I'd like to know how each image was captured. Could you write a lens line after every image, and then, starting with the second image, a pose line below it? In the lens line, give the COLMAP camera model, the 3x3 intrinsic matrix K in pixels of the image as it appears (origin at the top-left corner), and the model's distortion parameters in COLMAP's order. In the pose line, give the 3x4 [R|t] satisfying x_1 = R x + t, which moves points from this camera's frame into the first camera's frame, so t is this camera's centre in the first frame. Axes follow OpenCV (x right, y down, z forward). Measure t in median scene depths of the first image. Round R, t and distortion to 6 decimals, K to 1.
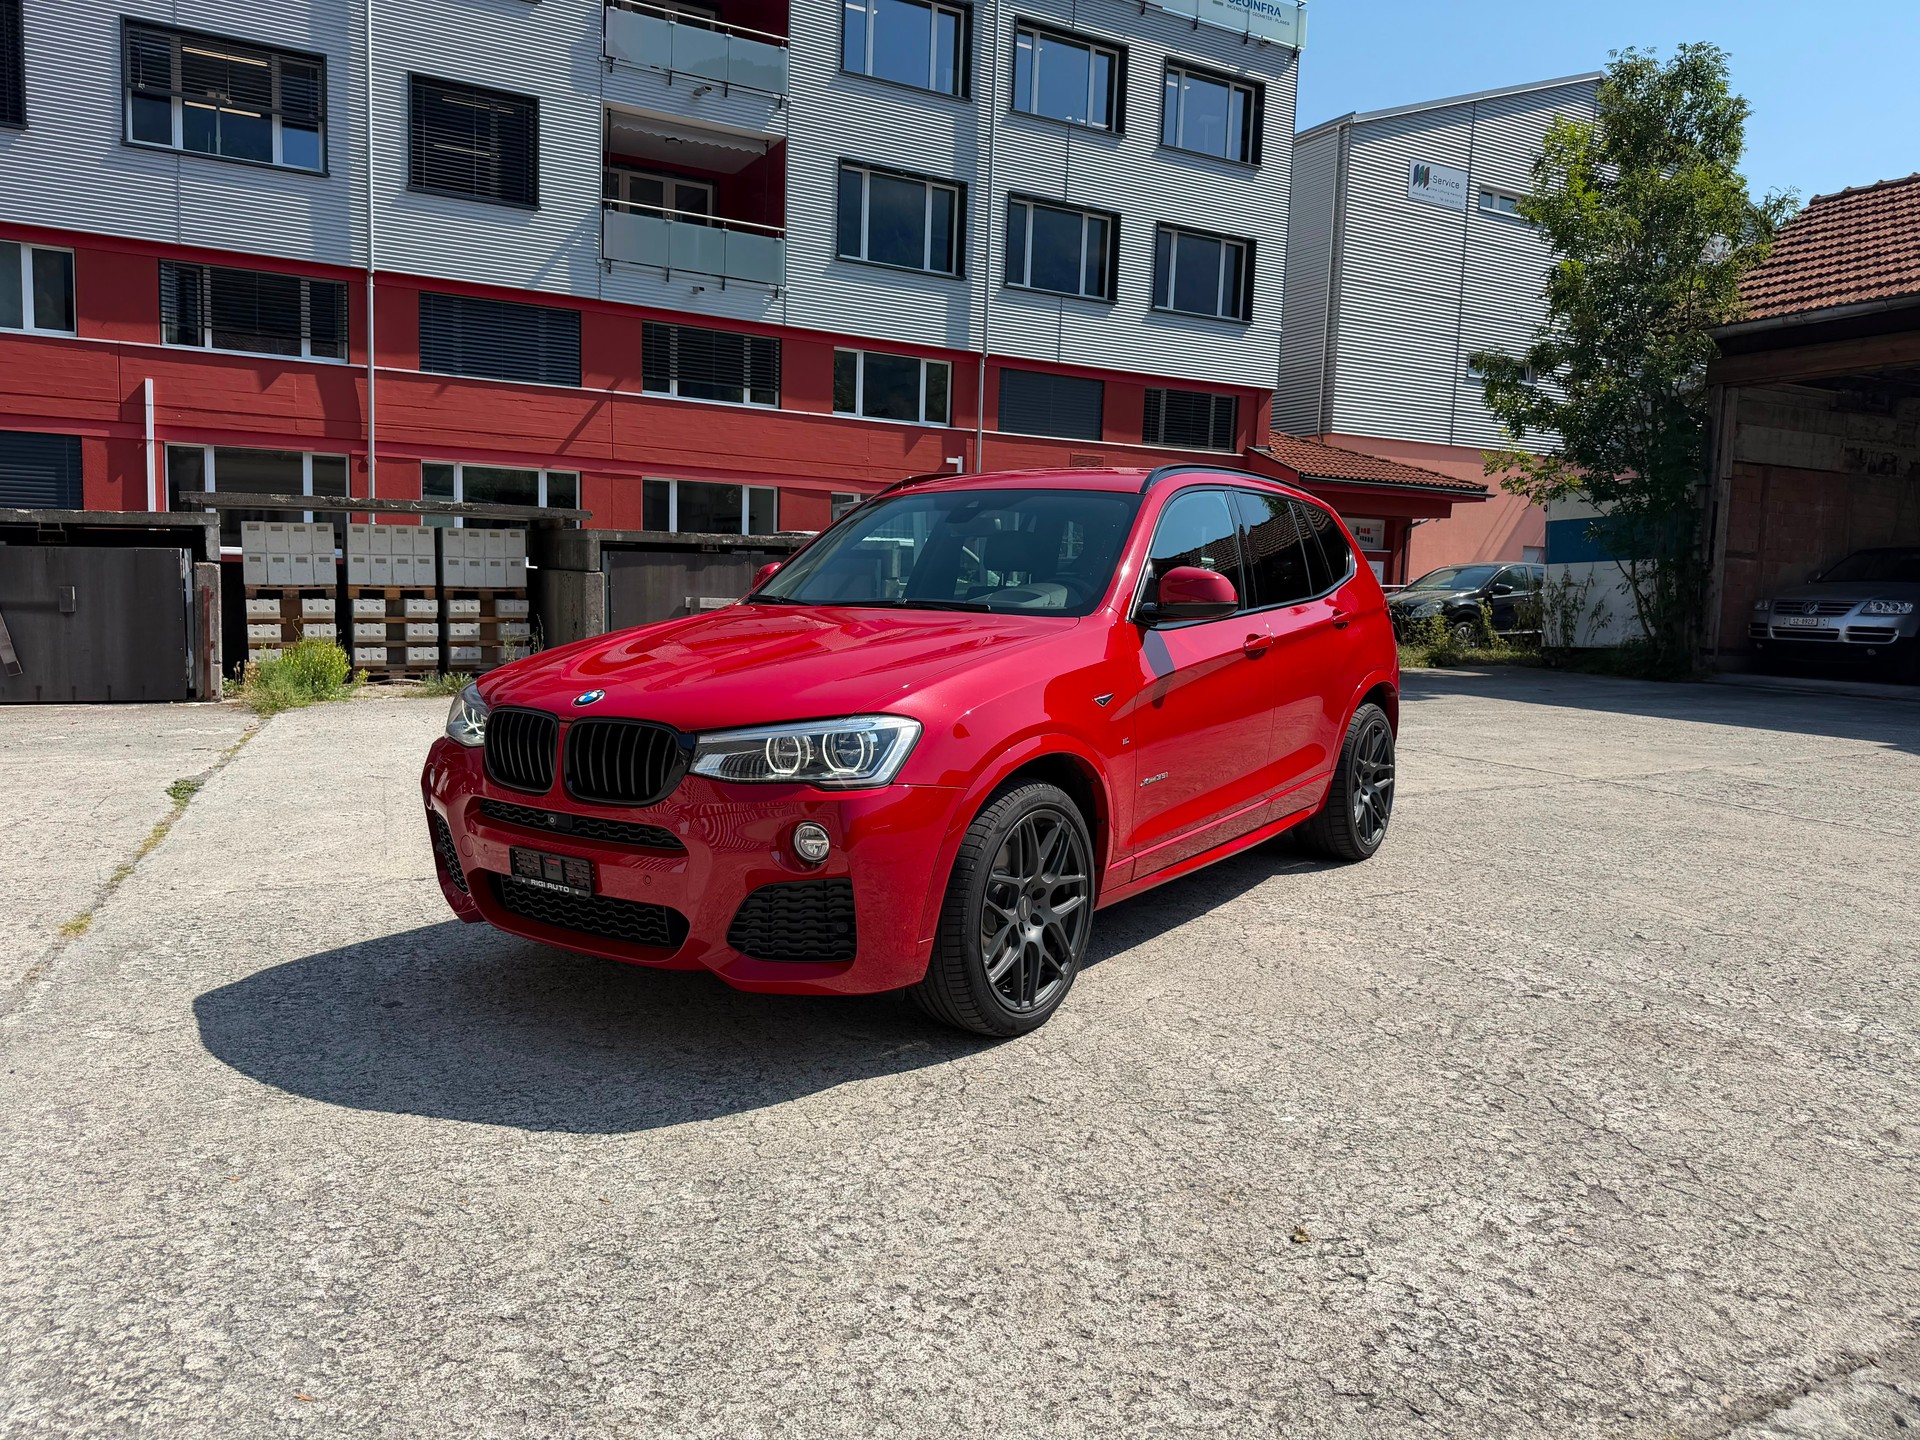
lens RADIAL K [[1369.7, 0, 953.5], [0, 1369.7, 710.3], [0, 0, 1]] dist [-0.005222, 0.004942]
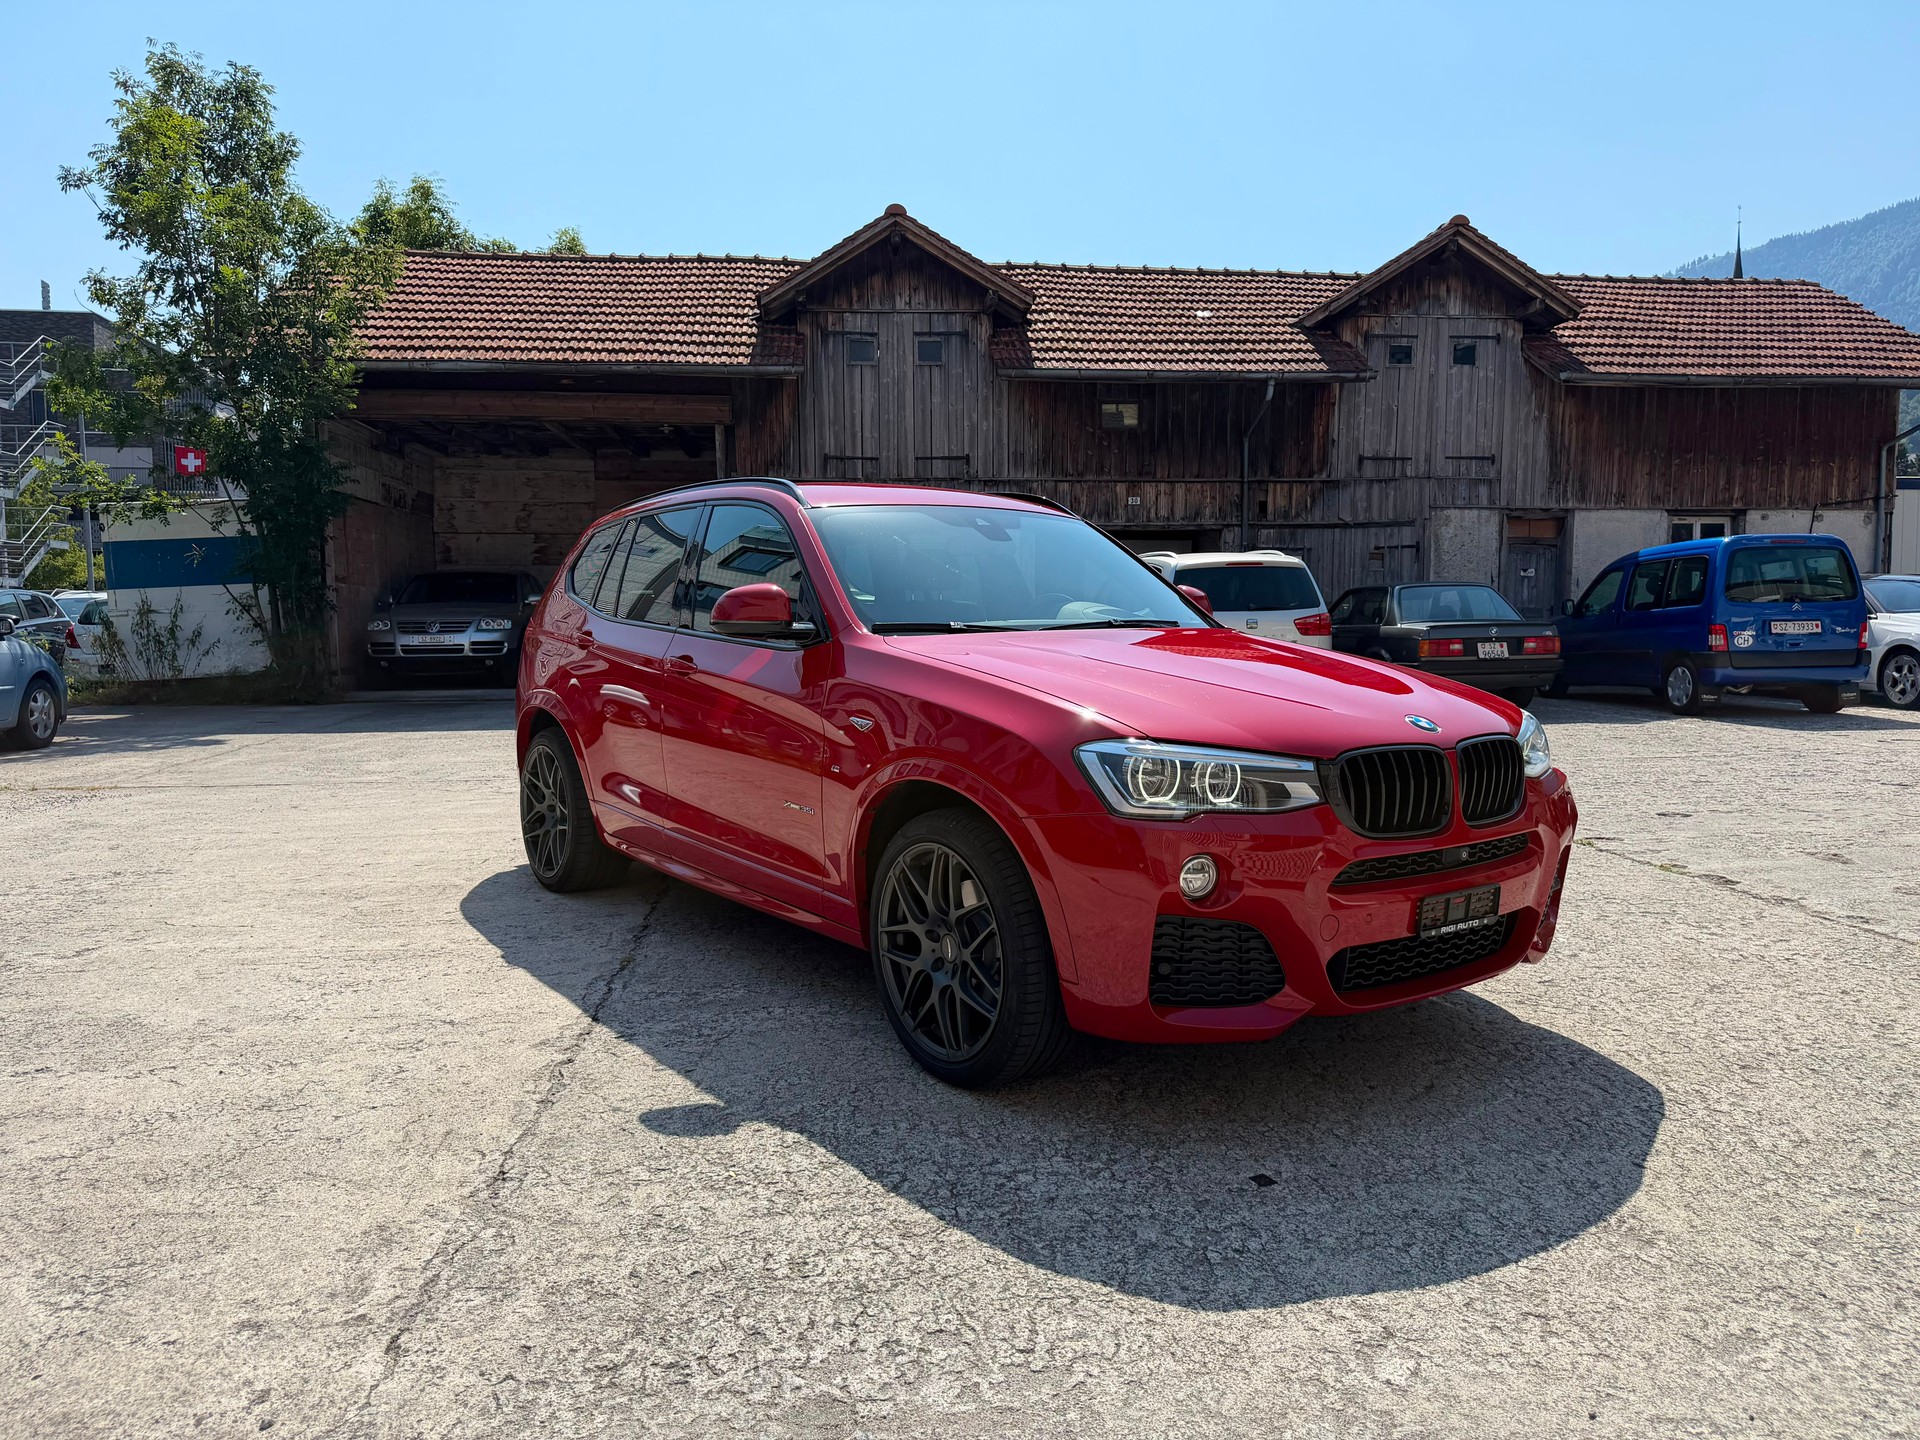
lens RADIAL K [[1350.0, 0, 957.9], [0, 1350.0, 722.9], [0, 0, 1]] dist [0.030596, -0.035553]
pose [[0.329255, -0.099108, 0.939025, -0.295169], [0.107100, 0.991978, 0.067144, -0.025888], [-0.938148, 0.078462, 0.337228, 0.230945]]
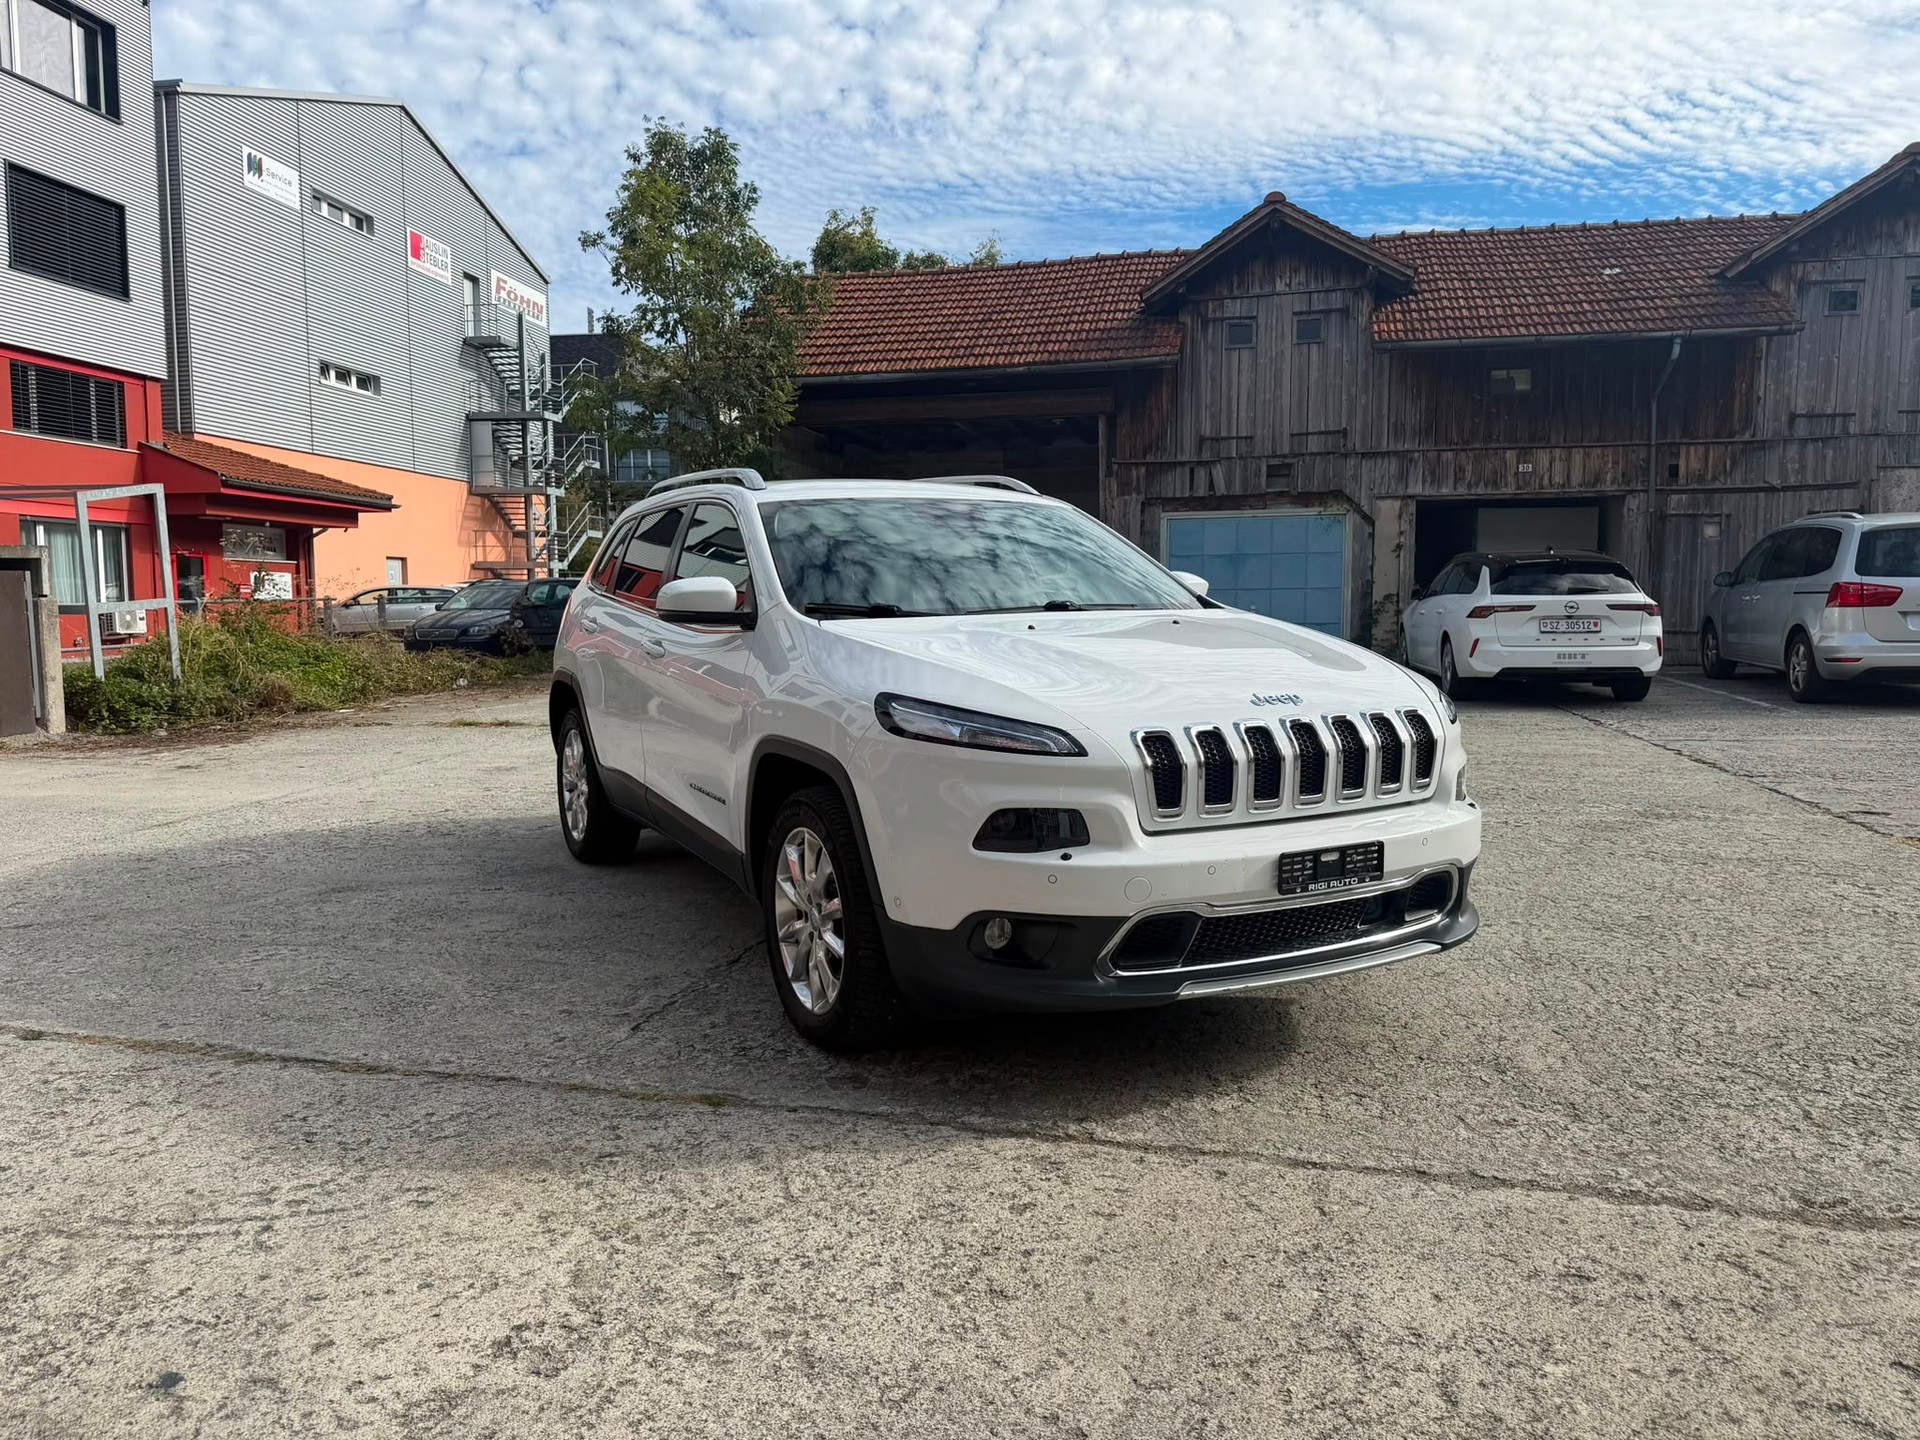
lens RADIAL K [[1361.1, 0, 953.1], [0, 1361.1, 674.3], [0, 0, 1]] dist [-0.002488, -0.005453]
pose [[0.617426, -0.076114, 0.782938, -0.337540], [0.098634, 0.994943, 0.018941, -0.017799], [-0.780421, 0.065530, 0.621811, 0.138271]]
